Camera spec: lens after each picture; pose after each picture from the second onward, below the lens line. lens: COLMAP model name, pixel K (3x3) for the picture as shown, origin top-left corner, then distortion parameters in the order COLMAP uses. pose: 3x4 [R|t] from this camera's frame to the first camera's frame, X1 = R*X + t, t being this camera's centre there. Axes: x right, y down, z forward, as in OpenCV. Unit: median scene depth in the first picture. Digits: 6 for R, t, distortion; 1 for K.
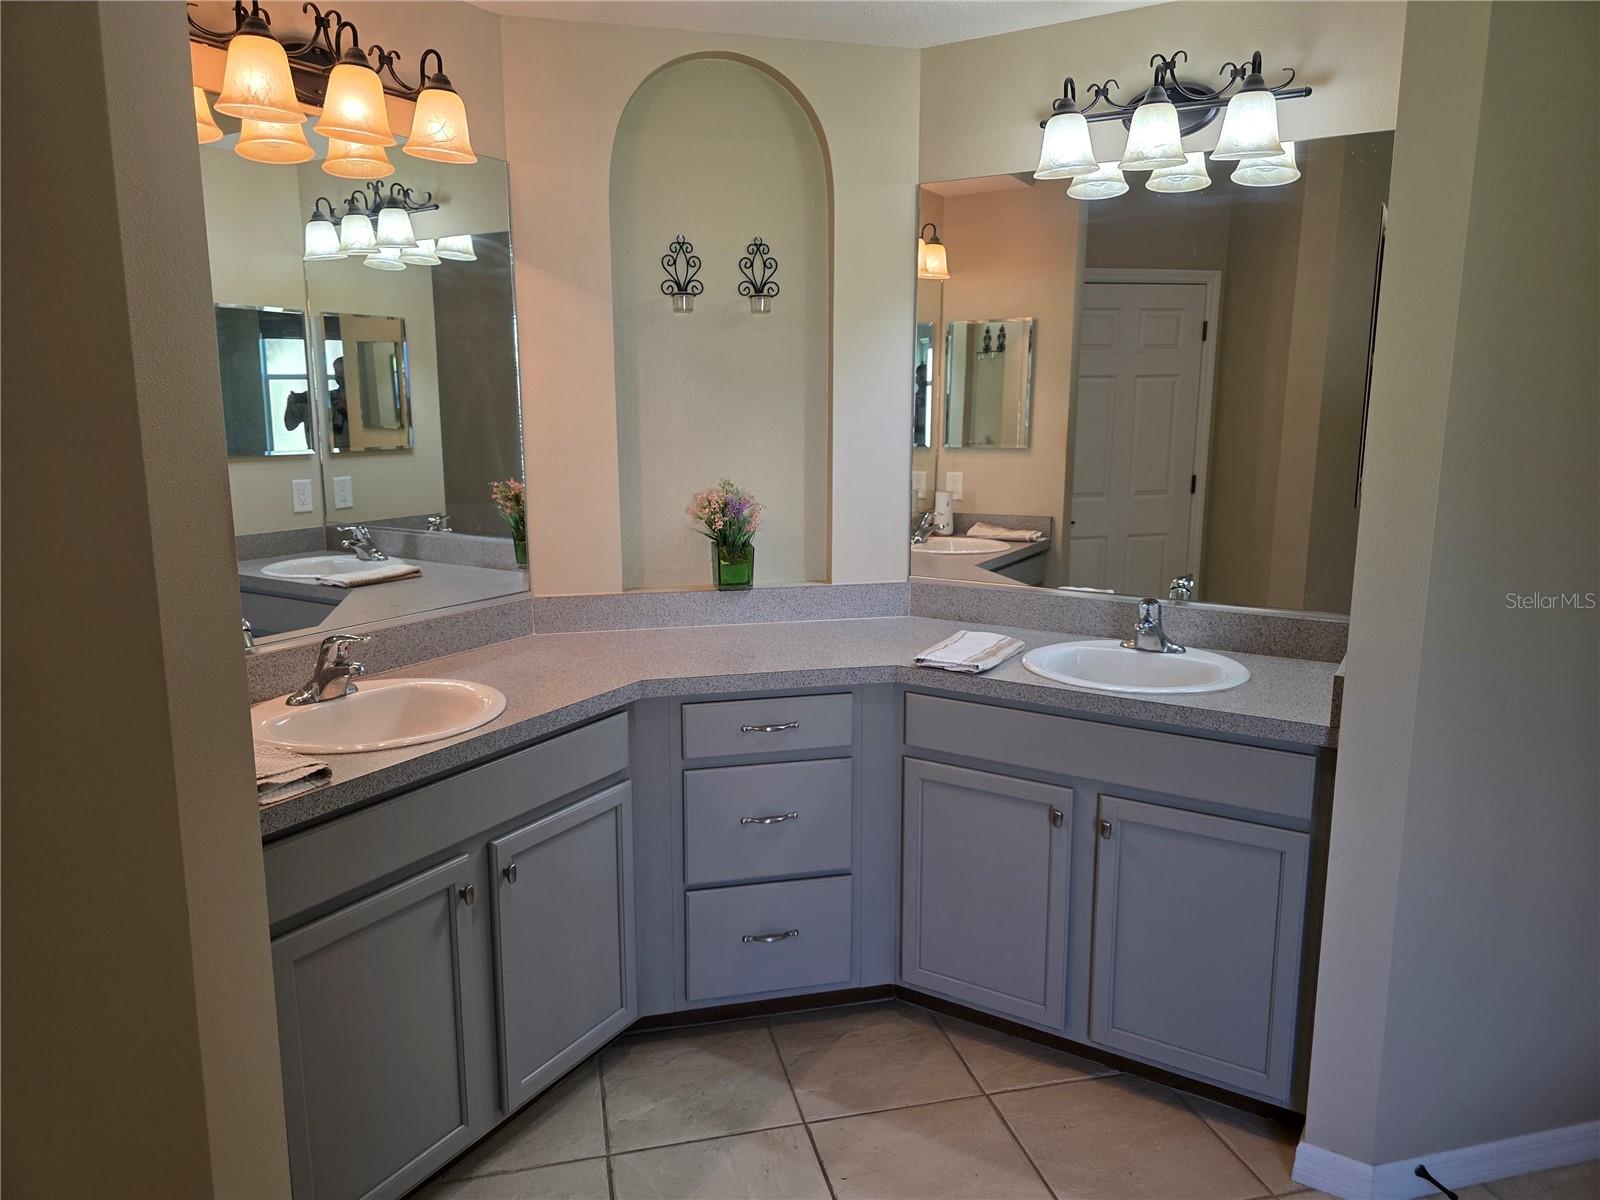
lens RADIAL K [[1068.9, 0, 800.0], [0, 1068.9, 600.0], [0, 0, 1]] dist [0.082921, -0.104024]
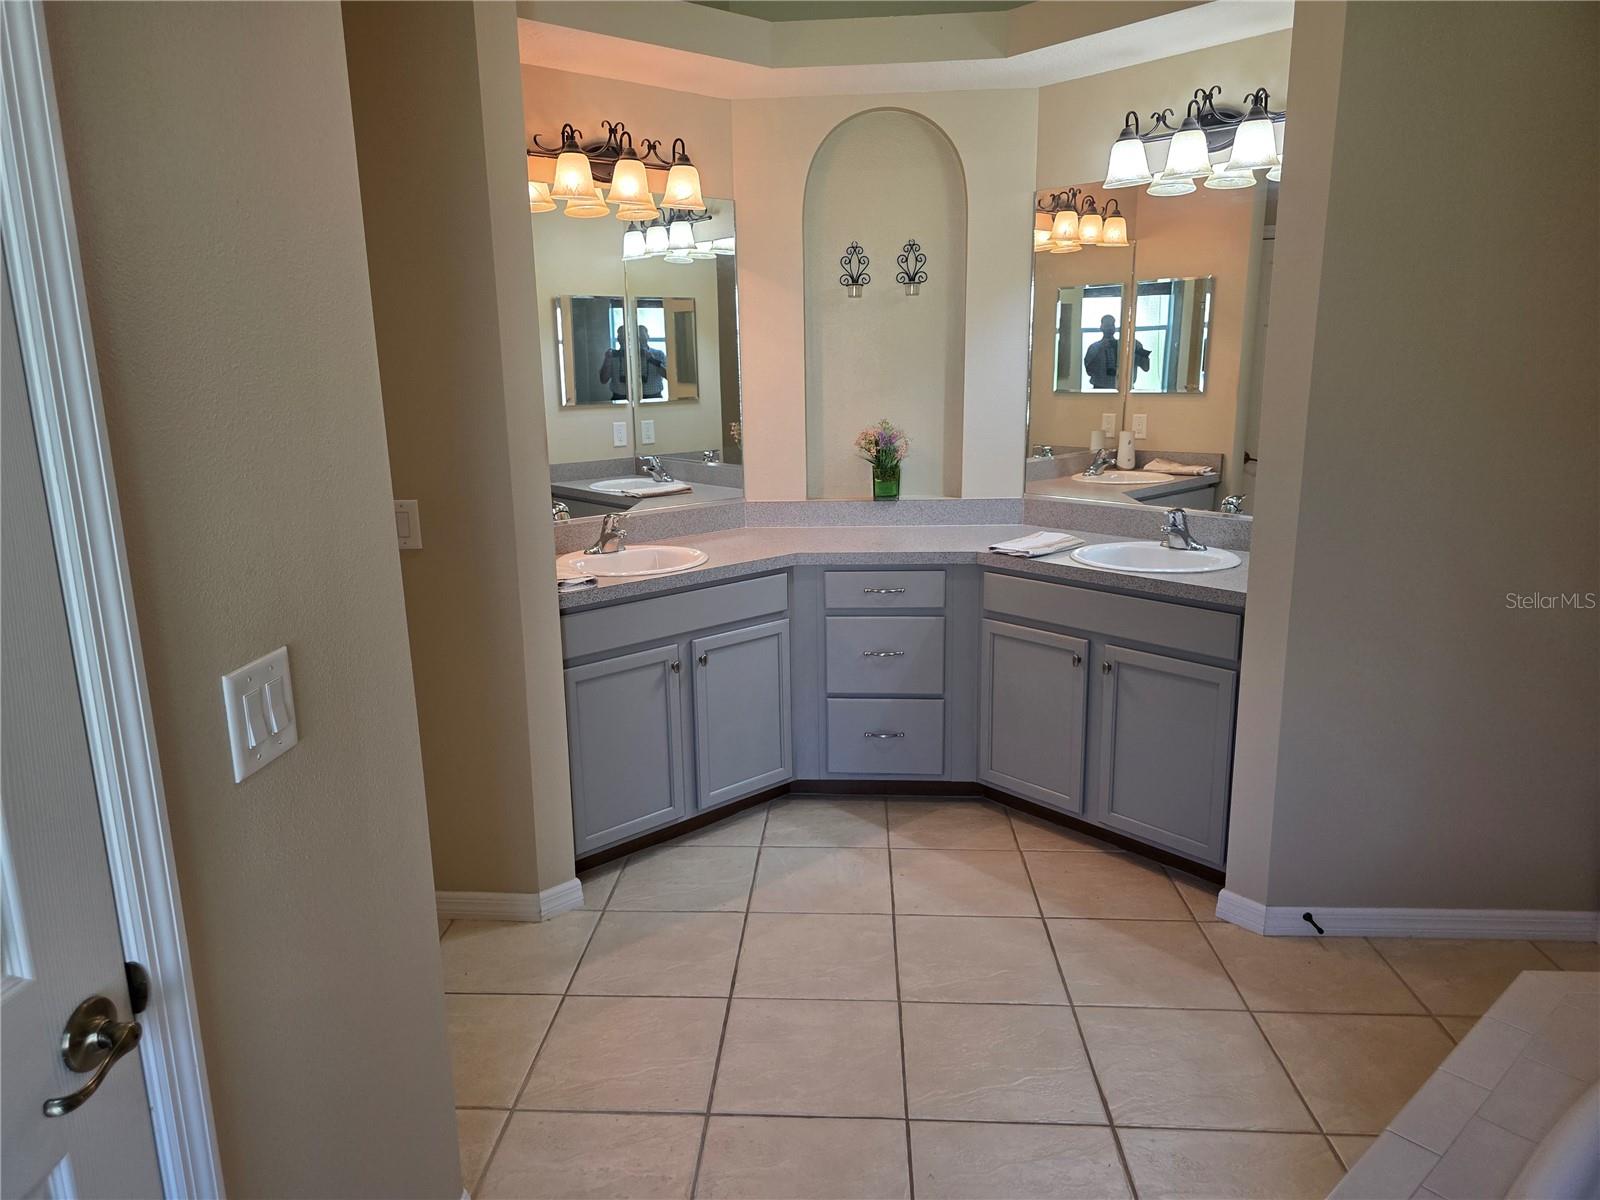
lens RADIAL K [[1068.9, 0, 800.0], [0, 1068.9, 600.0], [0, 0, 1]] dist [0.082921, -0.104024]
pose [[0.956265, 0.047551, -0.288612, 0.270670], [-0.033807, 0.998053, 0.052422, 0.057571], [0.290543, -0.040373, 0.956010, -0.404939]]
